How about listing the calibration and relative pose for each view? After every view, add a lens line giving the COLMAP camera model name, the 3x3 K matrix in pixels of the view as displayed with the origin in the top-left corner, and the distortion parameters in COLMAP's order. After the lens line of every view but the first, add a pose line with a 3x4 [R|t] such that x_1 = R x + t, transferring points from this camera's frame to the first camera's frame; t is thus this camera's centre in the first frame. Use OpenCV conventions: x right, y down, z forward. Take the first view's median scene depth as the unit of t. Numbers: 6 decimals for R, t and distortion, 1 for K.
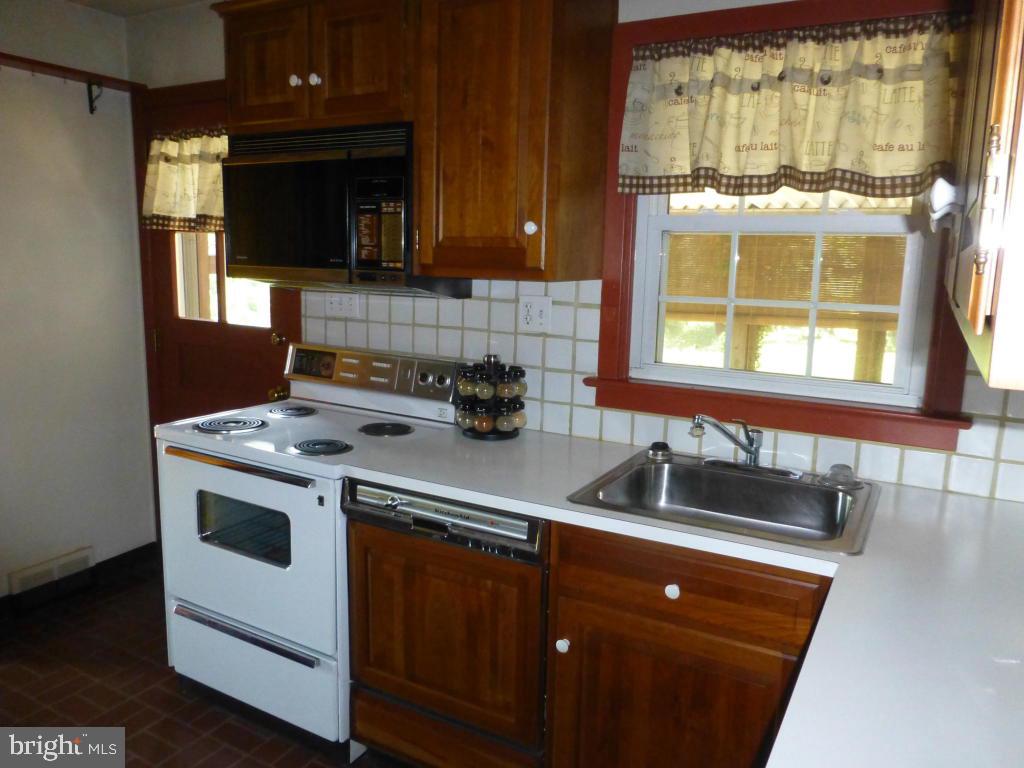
lens RADIAL K [[764.3, 0, 511.2], [0, 764.3, 383.3], [0, 0, 1]] dist [-0.009389, -0.007220]
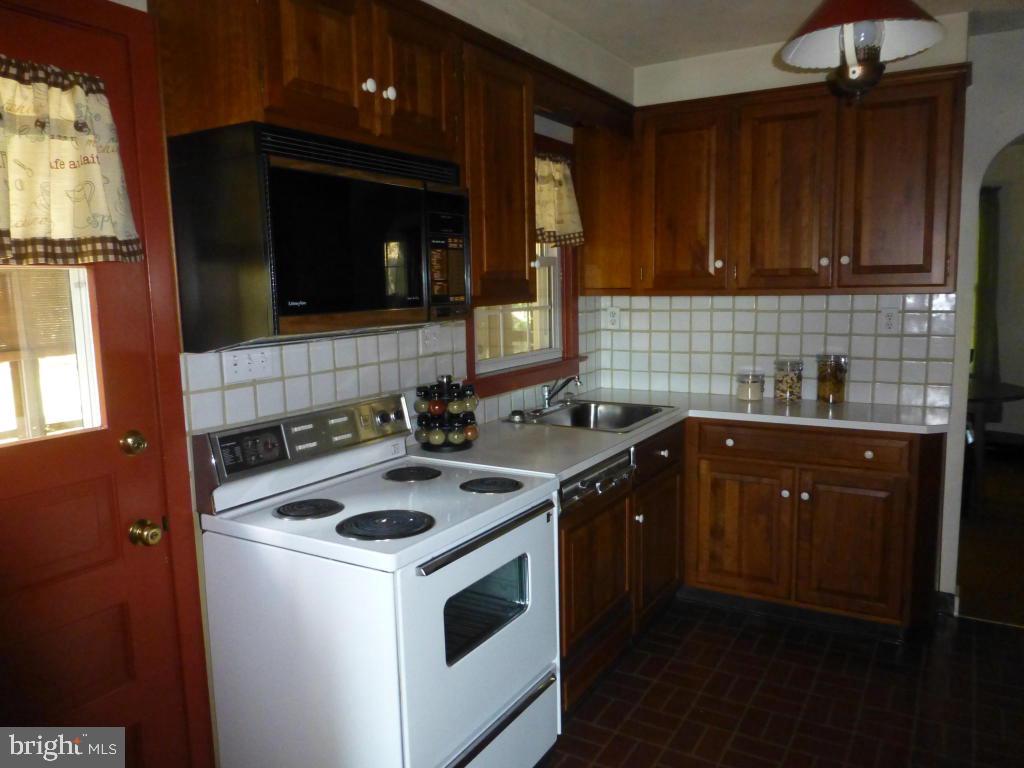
lens RADIAL K [[764.3, 0, 510.3], [0, 764.3, 385.0], [0, 0, 1]] dist [-0.009389, -0.007220]
pose [[0.032293, -0.158890, 0.986768, -1.161065], [0.188042, 0.970618, 0.150136, -0.179290], [-0.981630, 0.180705, 0.061222, 0.867319]]
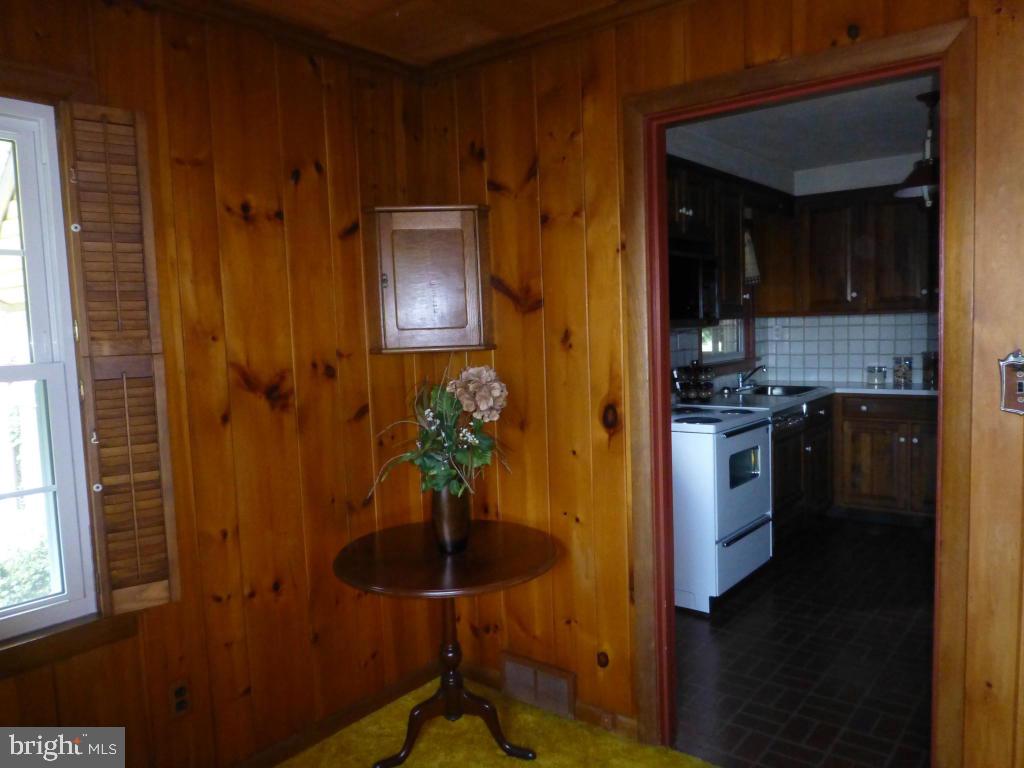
lens RADIAL K [[764.3, 0, 509.5], [0, 764.3, 383.2], [0, 0, 1]] dist [-0.009389, -0.007220]
pose [[0.163016, -0.107026, 0.980801, -2.090889], [0.202251, 0.976613, 0.072953, -0.225326], [-0.965671, 0.186476, 0.180850, 1.151688]]
